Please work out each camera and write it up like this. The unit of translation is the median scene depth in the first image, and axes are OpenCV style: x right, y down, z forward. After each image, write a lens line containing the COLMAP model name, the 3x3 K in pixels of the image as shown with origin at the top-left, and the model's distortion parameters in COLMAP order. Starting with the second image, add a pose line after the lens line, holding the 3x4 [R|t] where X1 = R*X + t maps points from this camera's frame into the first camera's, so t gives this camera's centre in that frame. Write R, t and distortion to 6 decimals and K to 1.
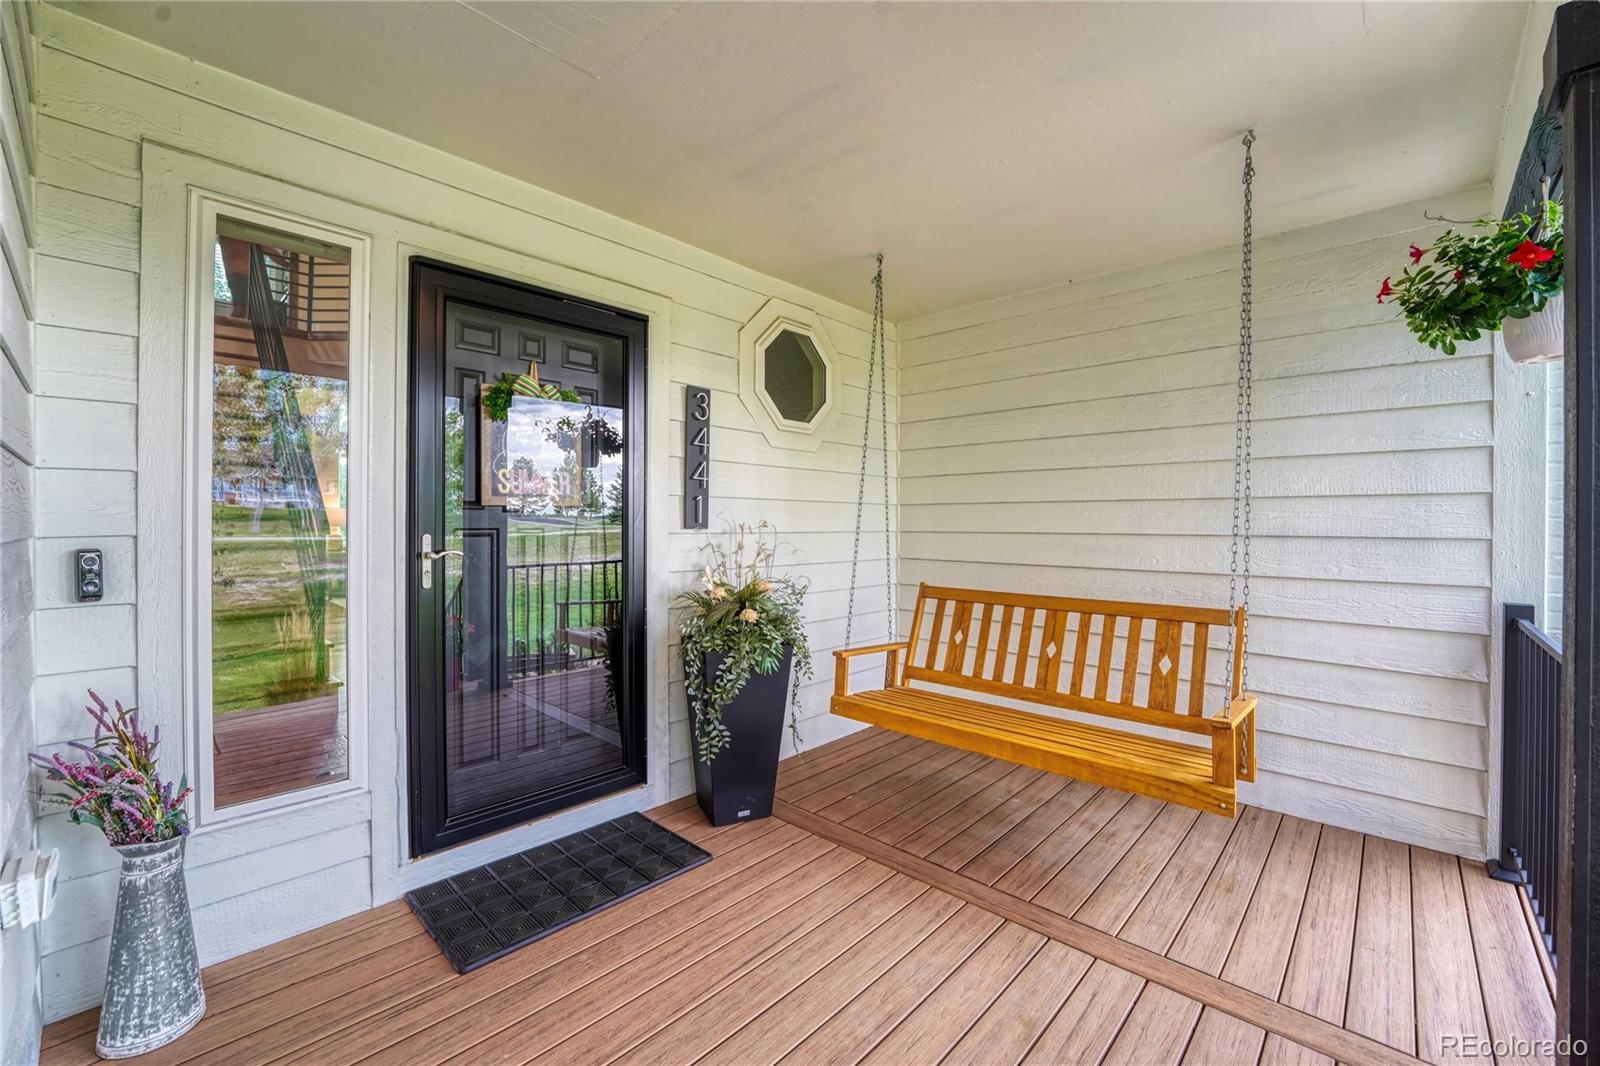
lens RADIAL K [[646.9, 0, 801.7], [0, 646.9, 524.6], [0, 0, 1]] dist [-0.018837, 0.000147]
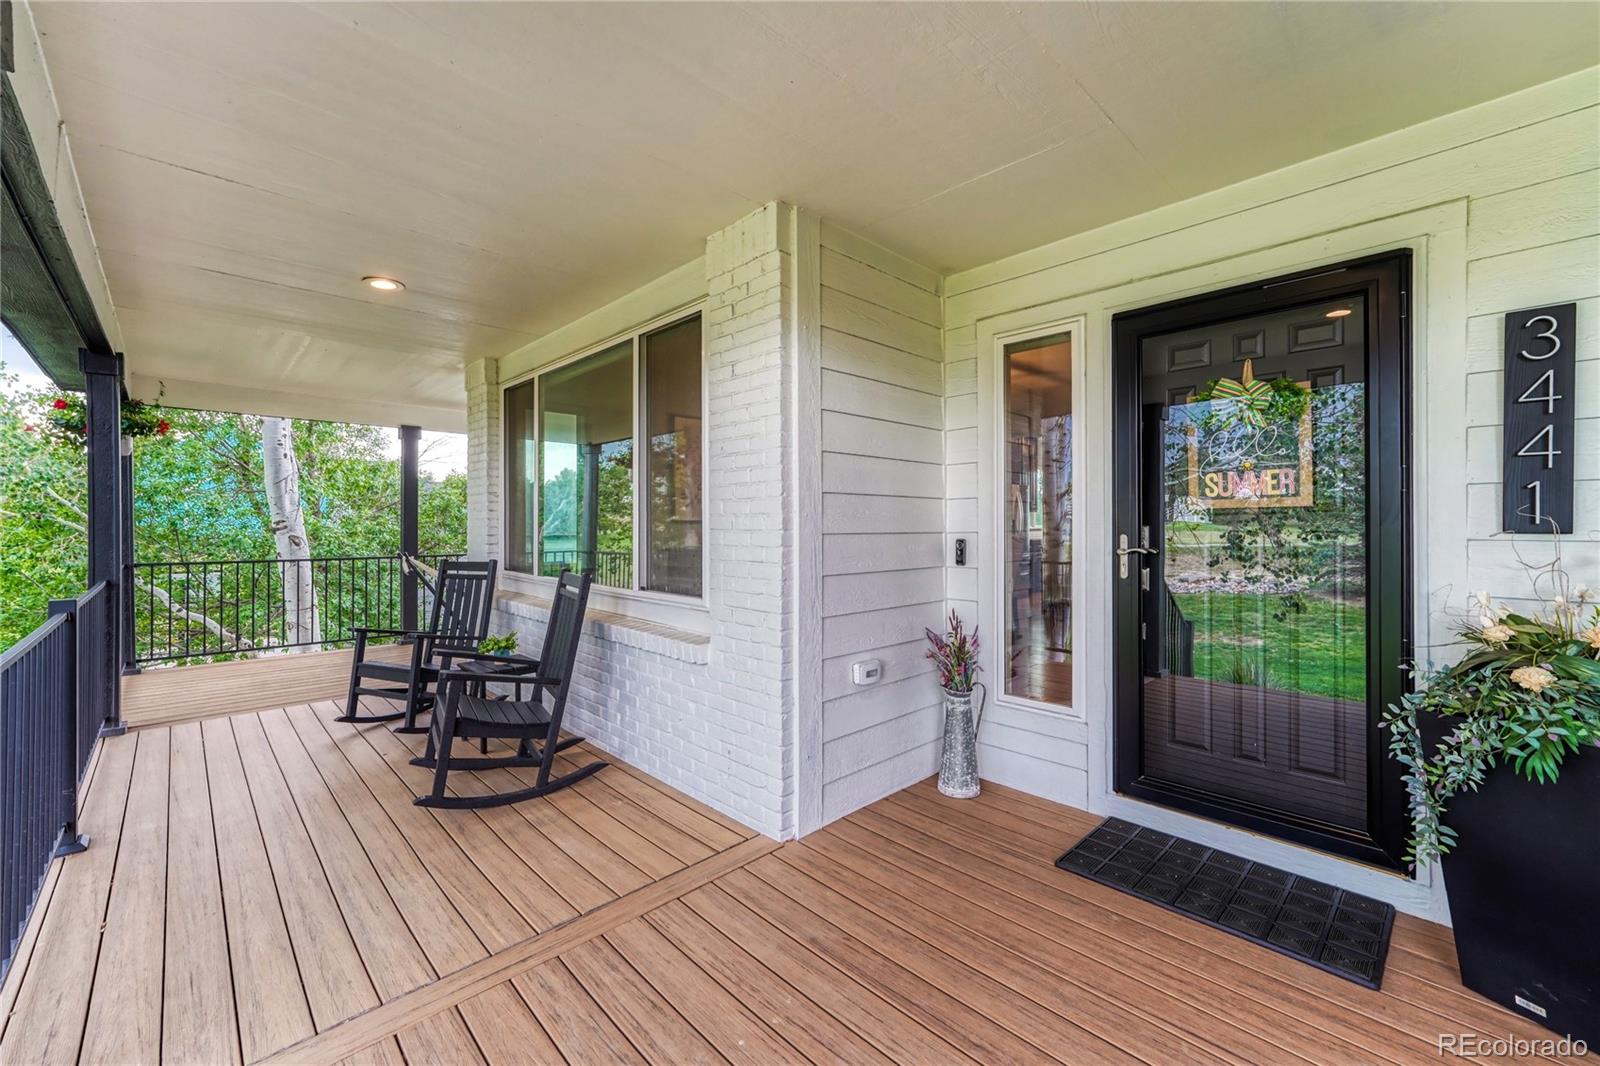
lens RADIAL K [[646.9, 0, 801.7], [0, 646.9, 524.6], [0, 0, 1]] dist [-0.018837, 0.000147]
pose [[-0.050631, -0.004854, -0.998706, 0.675774], [-0.003671, 0.999982, -0.004674, 0.004287], [0.998711, 0.003430, -0.050648, 0.439262]]
